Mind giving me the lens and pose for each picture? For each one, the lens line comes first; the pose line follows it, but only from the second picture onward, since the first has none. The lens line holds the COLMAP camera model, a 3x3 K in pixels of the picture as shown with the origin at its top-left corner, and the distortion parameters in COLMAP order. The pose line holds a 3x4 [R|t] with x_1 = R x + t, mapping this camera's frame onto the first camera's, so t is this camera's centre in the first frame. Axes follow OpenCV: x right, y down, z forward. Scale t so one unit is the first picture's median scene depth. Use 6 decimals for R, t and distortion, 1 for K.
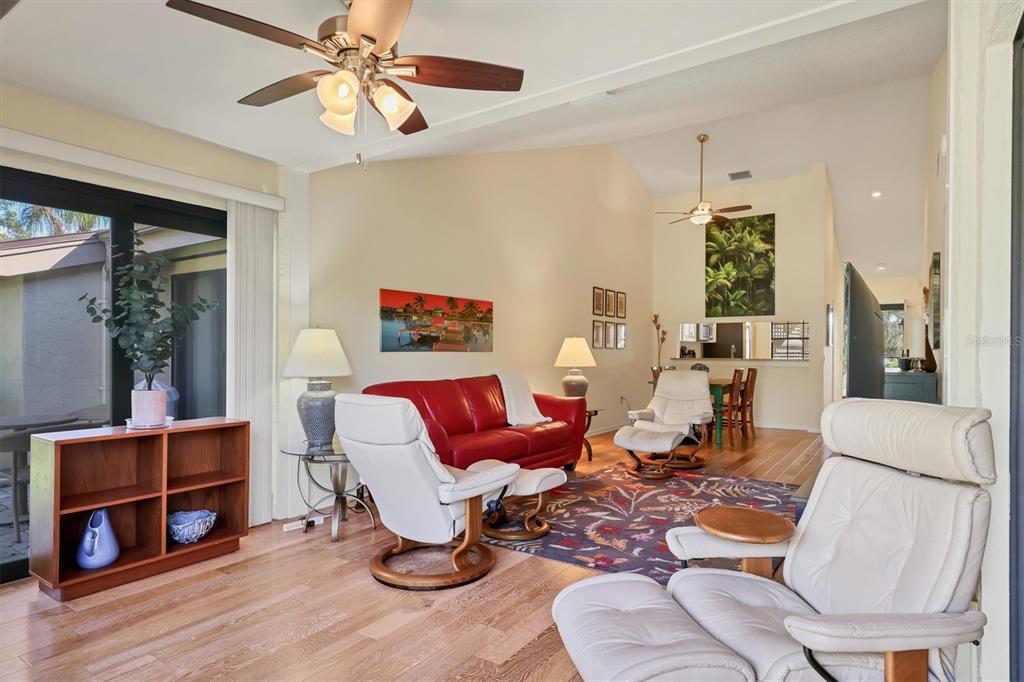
lens RADIAL K [[561.3, 0, 514.9], [0, 561.3, 354.6], [0, 0, 1]] dist [0.011702, -0.002041]
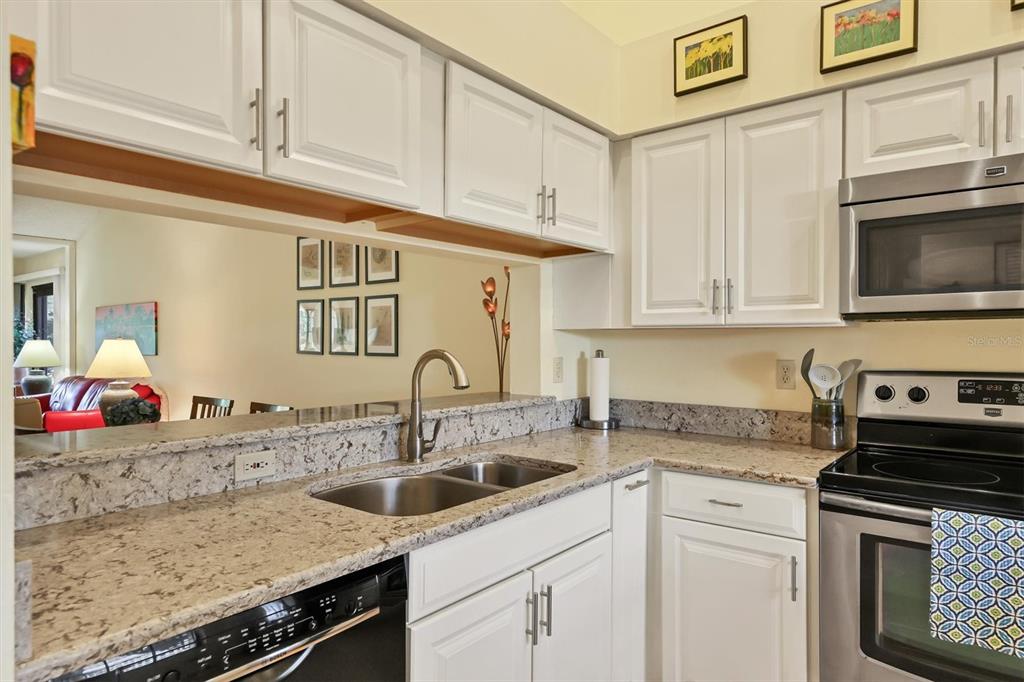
lens RADIAL K [[623.8, 0, 512.0], [0, 623.8, 341.0], [0, 0, 1]] dist [0.017624, -0.001813]
pose [[-0.067848, -0.002407, -0.997693, 0.625065], [-0.004190, 0.999989, -0.002127, -0.020256], [0.997687, 0.004036, -0.067857, 1.085866]]
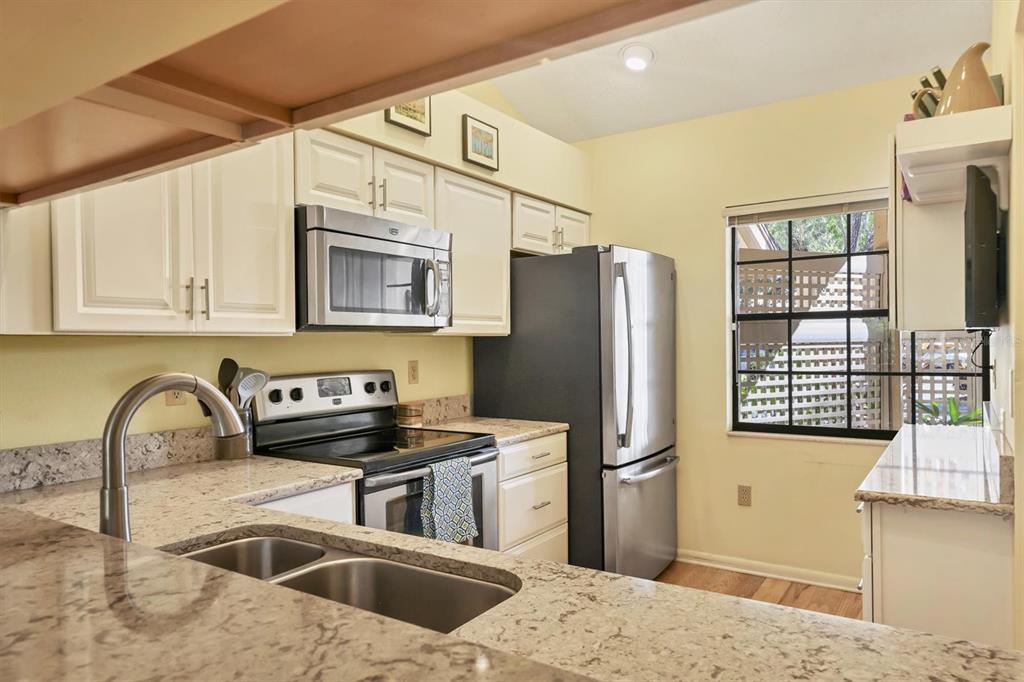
lens RADIAL K [[671.1, 0, 512.6], [0, 671.1, 345.6], [0, 0, 1]] dist [0.018595, -0.000449]
pose [[0.999765, -0.014720, 0.015931, 0.466979], [0.014707, 0.999891, 0.000950, -0.021815], [-0.015943, -0.000715, 0.999873, 0.918053]]
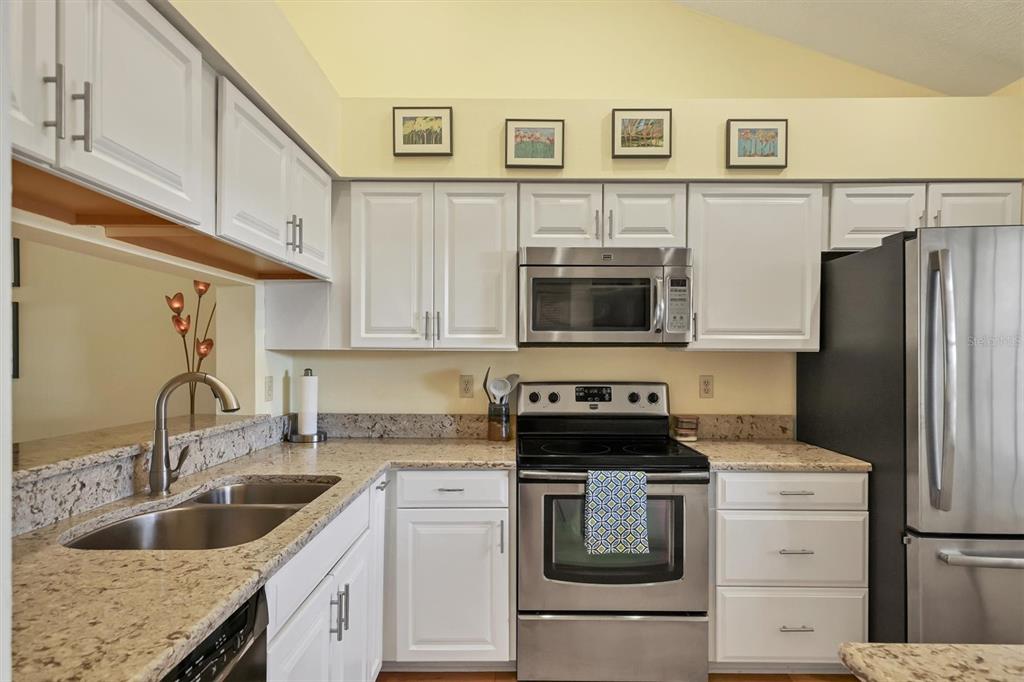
lens RADIAL K [[561.3, 0, 514.9], [0, 561.3, 354.6], [0, 0, 1]] dist [0.011702, -0.002041]
pose [[0.569659, -0.003538, -0.821873, 0.623236], [-0.005222, 0.999955, -0.007924, -0.022626], [0.821864, 0.008806, 0.569615, 1.025039]]
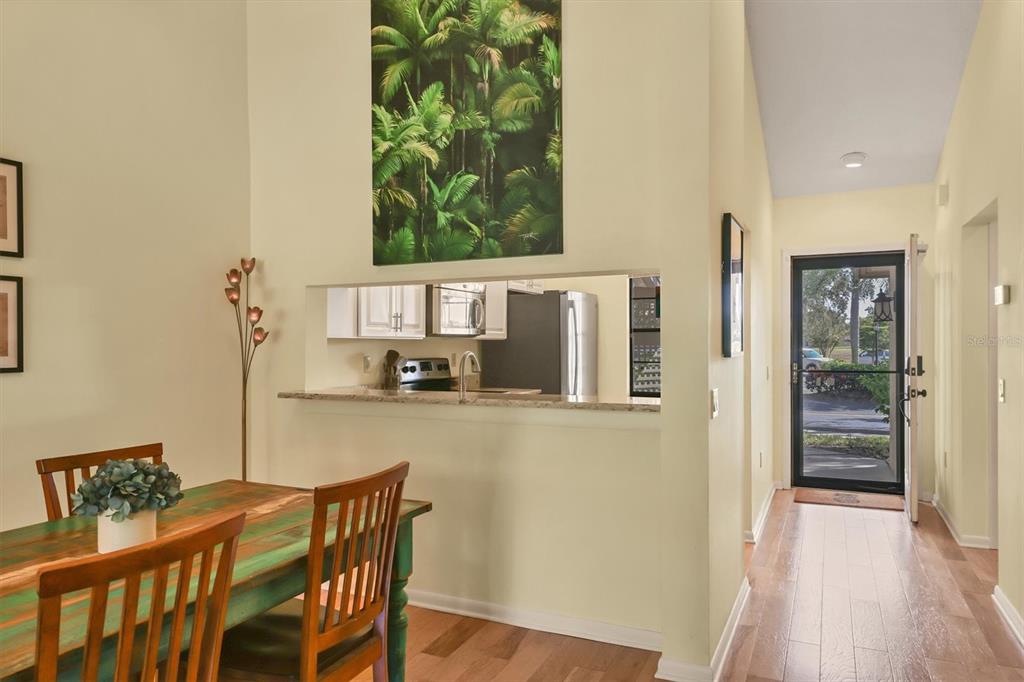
lens RADIAL K [[671.1, 0, 512.6], [0, 671.1, 345.6], [0, 0, 1]] dist [0.018595, -0.000449]
pose [[0.986681, -0.006398, 0.162542, 0.363926], [0.006763, 0.999976, -0.001696, -0.019992], [-0.162527, 0.002773, 0.986700, 0.629785]]
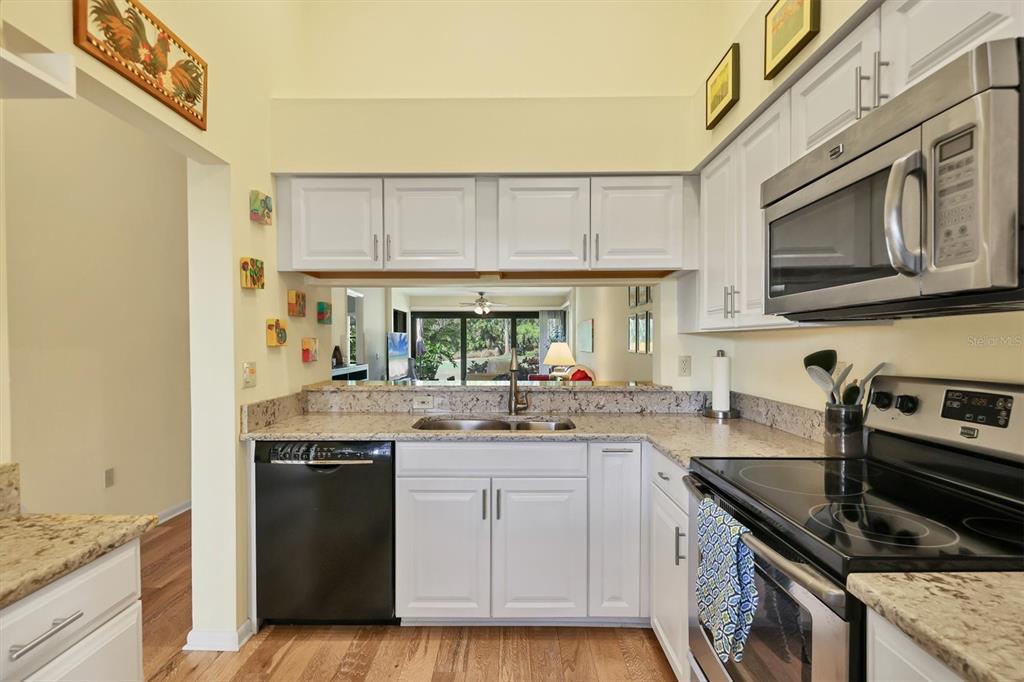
lens RADIAL K [[499.0, 0, 511.2], [0, 499.0, 346.0], [0, 0, 1]] dist [0.013374, 0.000108]
pose [[-0.828353, 0.002096, -0.560202, 0.572567], [-0.002163, 0.999974, 0.006940, -0.020793], [0.560202, 0.006961, -0.828327, 1.288307]]
